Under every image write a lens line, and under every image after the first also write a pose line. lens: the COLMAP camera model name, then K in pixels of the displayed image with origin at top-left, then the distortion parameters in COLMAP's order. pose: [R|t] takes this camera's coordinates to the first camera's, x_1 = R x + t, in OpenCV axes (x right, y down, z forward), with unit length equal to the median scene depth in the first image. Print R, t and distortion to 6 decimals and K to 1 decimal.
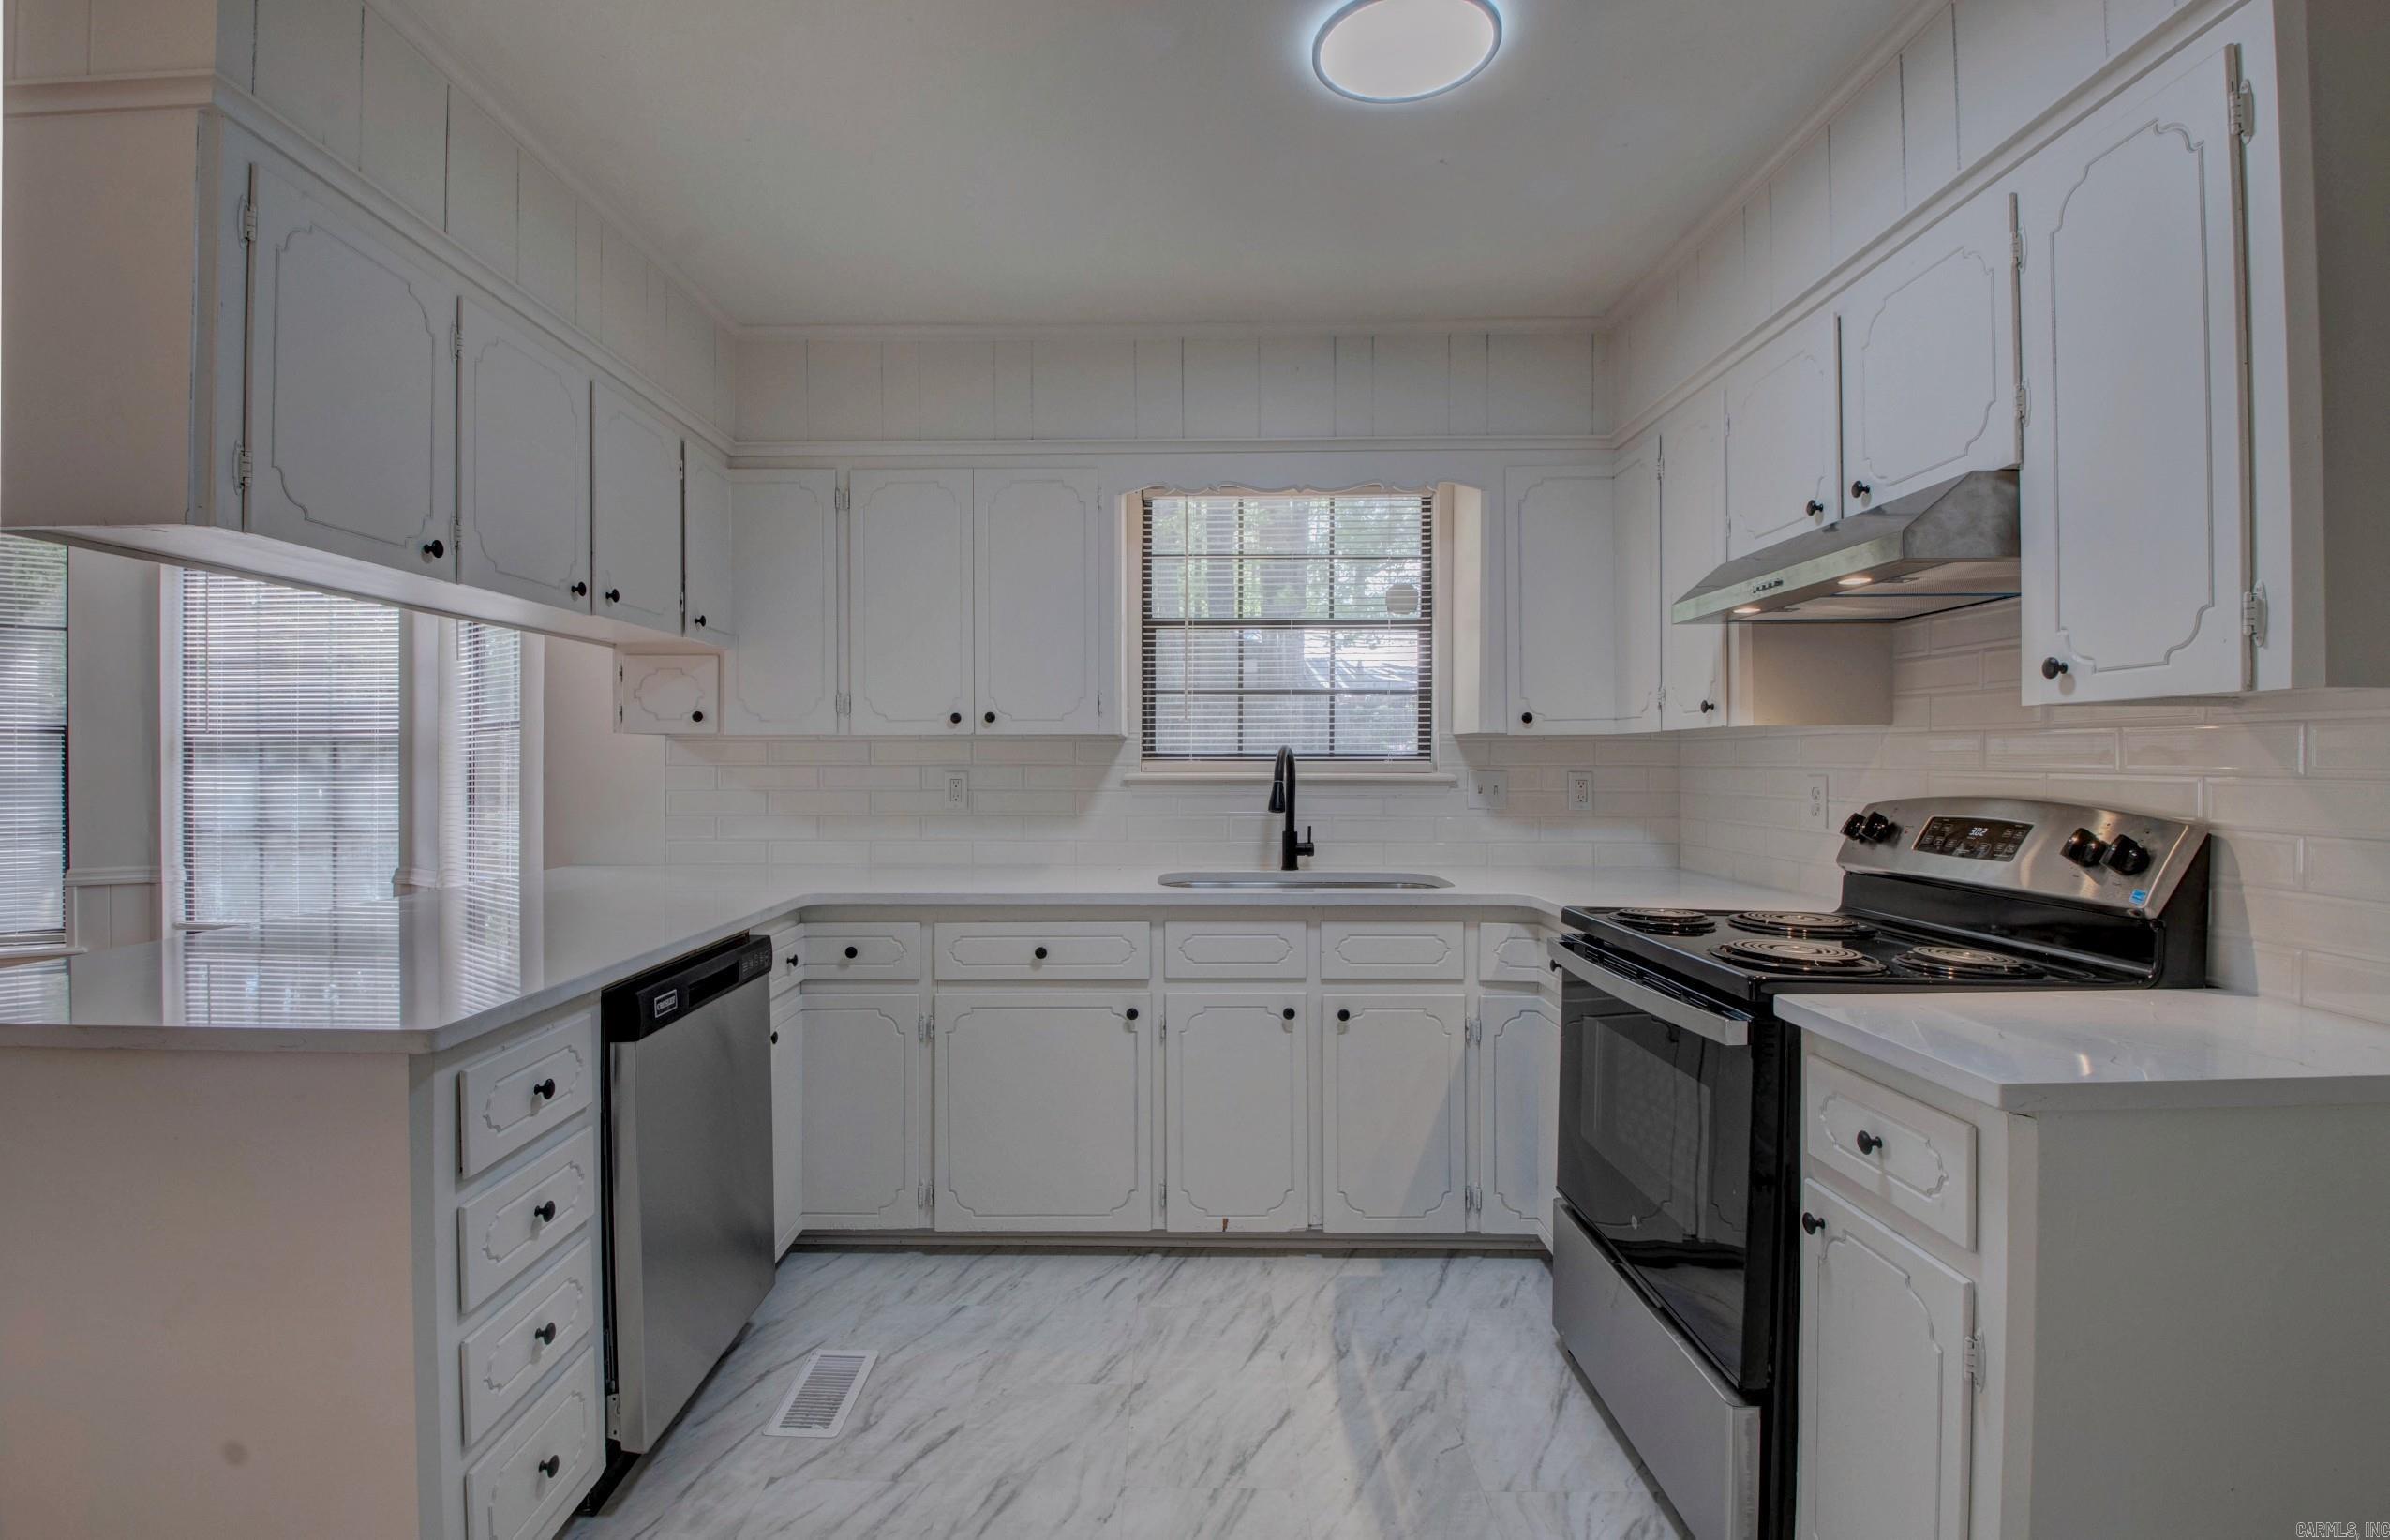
lens RADIAL K [[1114.3, 0, 1100.3], [0, 1114.3, 765.3], [0, 0, 1]] dist [-0.002709, -0.005974]
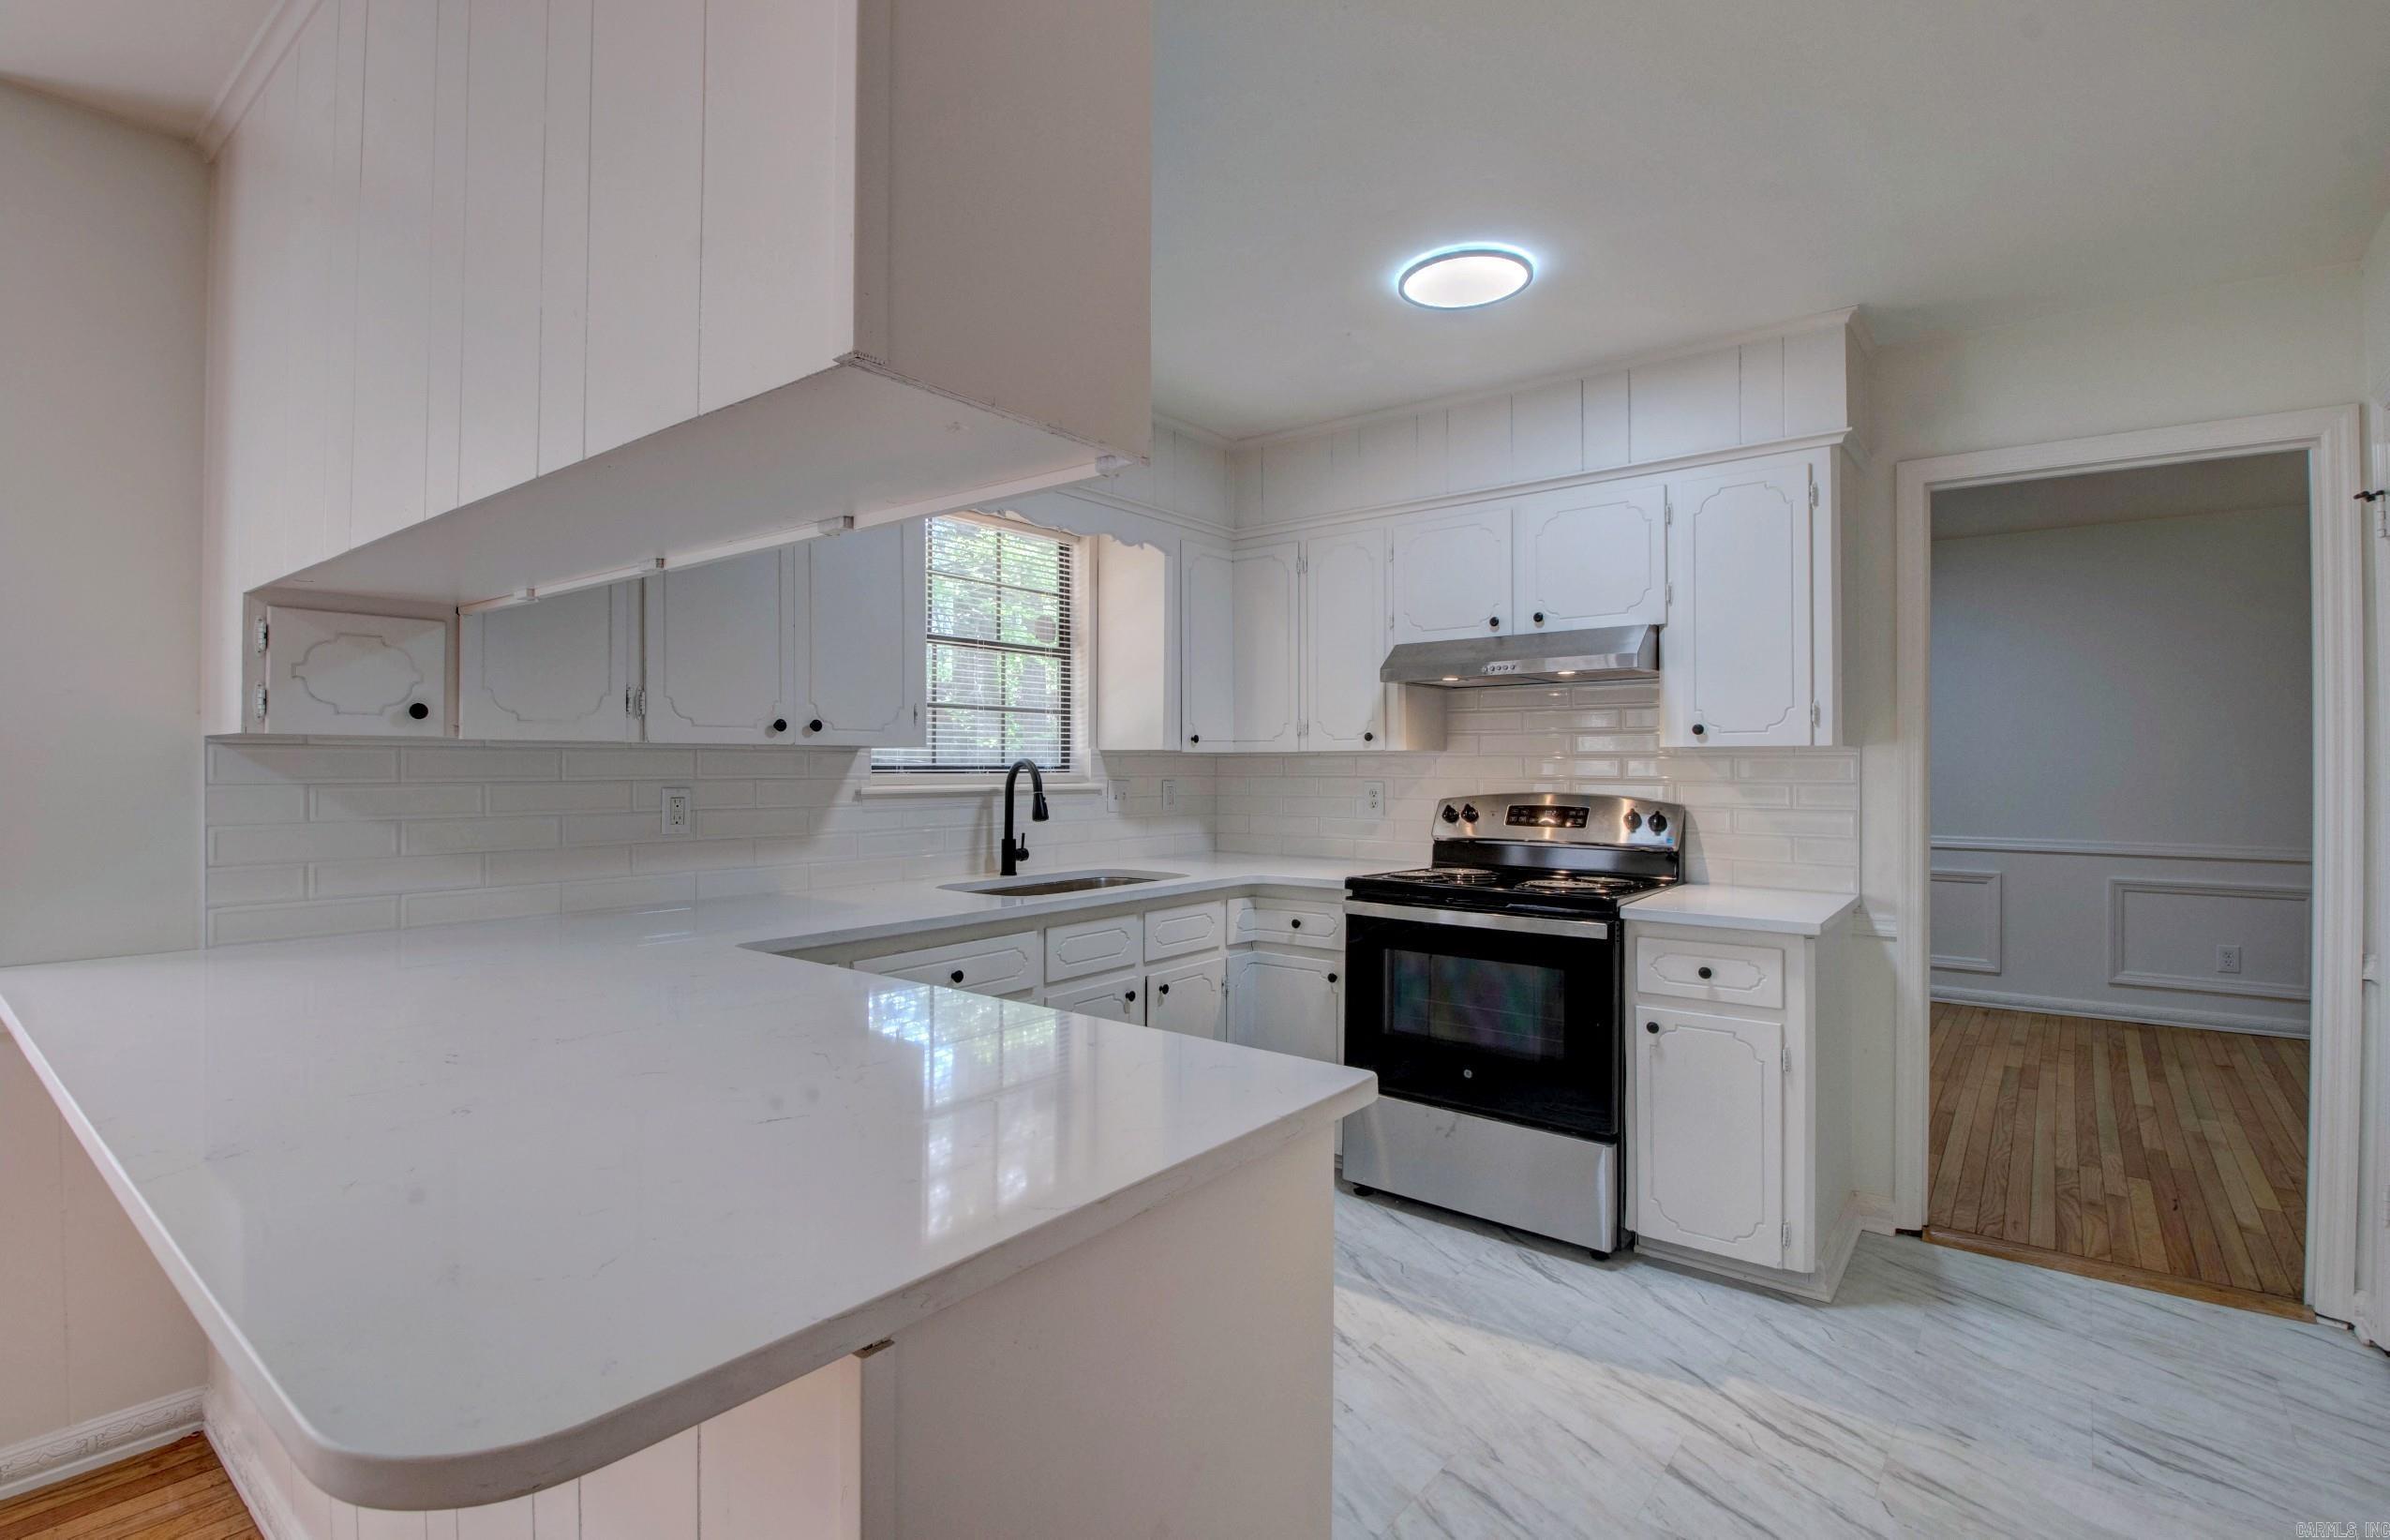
lens RADIAL K [[1114.3, 0, 1146.2], [0, 1114.3, 759.6], [0, 0, 1]] dist [-0.002709, -0.005974]
pose [[0.617204, 0.004643, 0.786790, -0.720285], [0.002743, 0.999964, -0.008053, -0.009704], [-0.786799, 0.007128, 0.617168, 0.283145]]
